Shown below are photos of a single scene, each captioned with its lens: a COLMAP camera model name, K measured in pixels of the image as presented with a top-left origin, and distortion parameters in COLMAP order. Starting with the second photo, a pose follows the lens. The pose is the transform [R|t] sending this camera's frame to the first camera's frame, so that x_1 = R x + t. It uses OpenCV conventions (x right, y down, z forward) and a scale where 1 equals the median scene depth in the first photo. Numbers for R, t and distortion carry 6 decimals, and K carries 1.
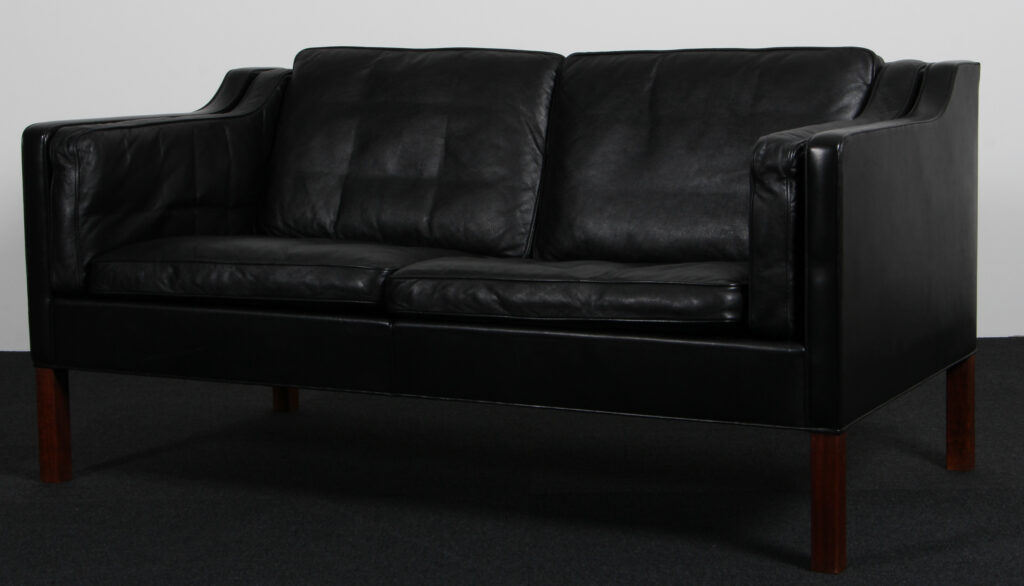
lens RADIAL K [[1864.4, 0, 509.7], [0, 1864.4, 295.0], [0, 0, 1]] dist [0.148732, 0.000000]
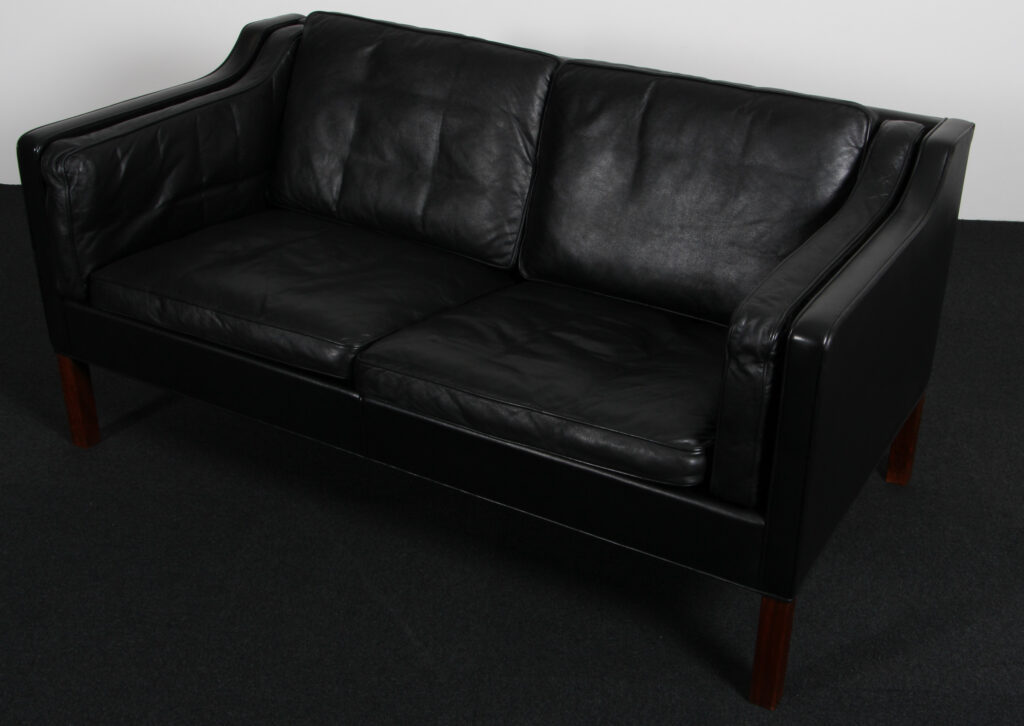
lens RADIAL K [[1181.3, 0, 551.8], [0, 1181.3, 325.2], [0, 0, 1]] dist [-0.021569, 0.000000]
pose [[0.998883, 0.046048, -0.010602, 0.041317], [-0.039586, 0.938003, 0.344360, -0.227596], [0.025802, -0.343556, 0.938778, 0.385493]]
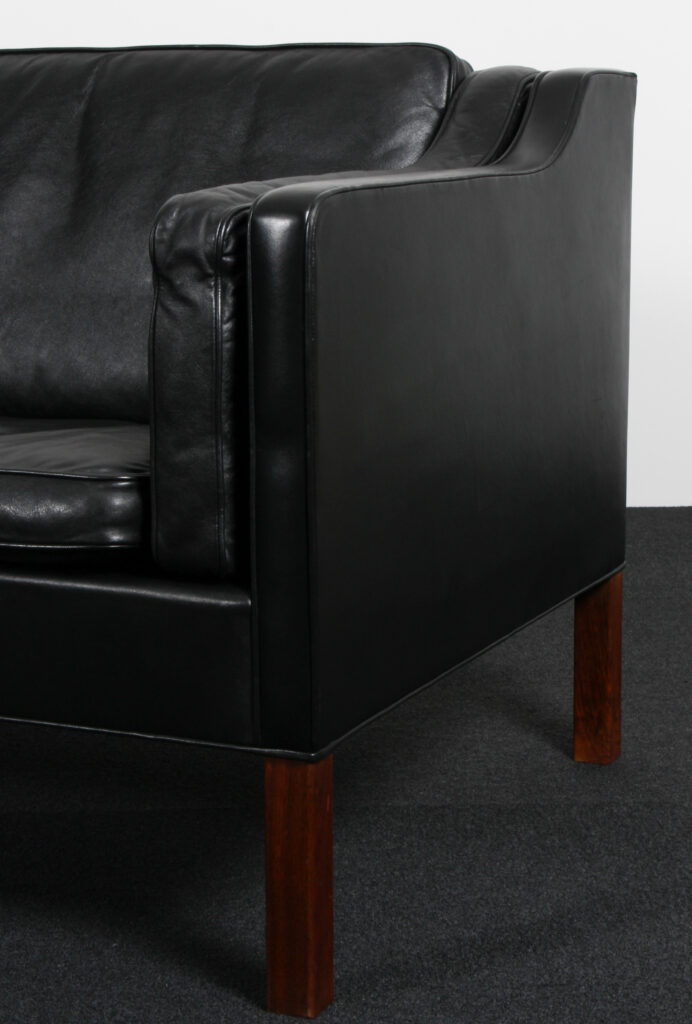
lens RADIAL K [[2077.5, 0, 325.2], [0, 2077.5, 538.7], [0, 0, 1]] dist [0.210120, 0.000000]
pose [[0.999440, 0.001321, 0.033421, 0.132607], [-0.003629, 0.997604, 0.069091, -0.024686], [-0.033250, -0.069174, 0.997050, 0.346198]]
